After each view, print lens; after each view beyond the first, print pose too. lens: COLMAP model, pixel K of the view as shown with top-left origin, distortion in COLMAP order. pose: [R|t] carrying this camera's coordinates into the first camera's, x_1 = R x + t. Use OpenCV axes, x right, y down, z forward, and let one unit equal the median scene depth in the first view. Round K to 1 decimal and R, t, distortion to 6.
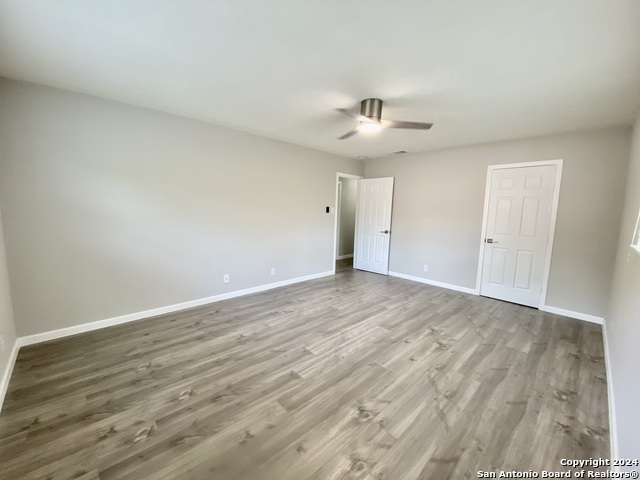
lens RADIAL K [[258.8, 0, 318.3], [0, 258.8, 238.2], [0, 0, 1]] dist [0.048026, -0.035976]
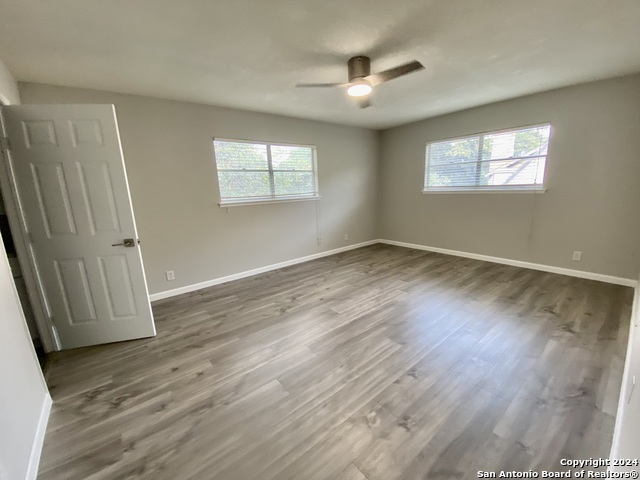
lens RADIAL K [[258.8, 0, 318.3], [0, 258.8, 238.2], [0, 0, 1]] dist [0.048026, -0.035976]
pose [[-0.995755, -0.004661, 0.091925, 0.231237], [0.024581, 0.948977, 0.314386, -0.202370], [-0.088700, 0.315311, -0.944834, 1.853085]]
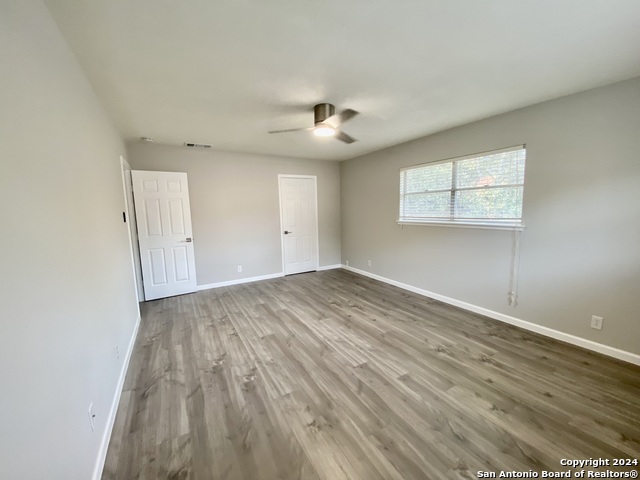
lens RADIAL K [[258.8, 0, 318.3], [0, 258.8, 238.2], [0, 0, 1]] dist [0.048026, -0.035976]
pose [[0.244747, -0.149661, 0.957967, -0.769556], [0.145467, 0.982500, 0.116329, -0.123919], [-0.958613, 0.110881, 0.262235, 0.721971]]
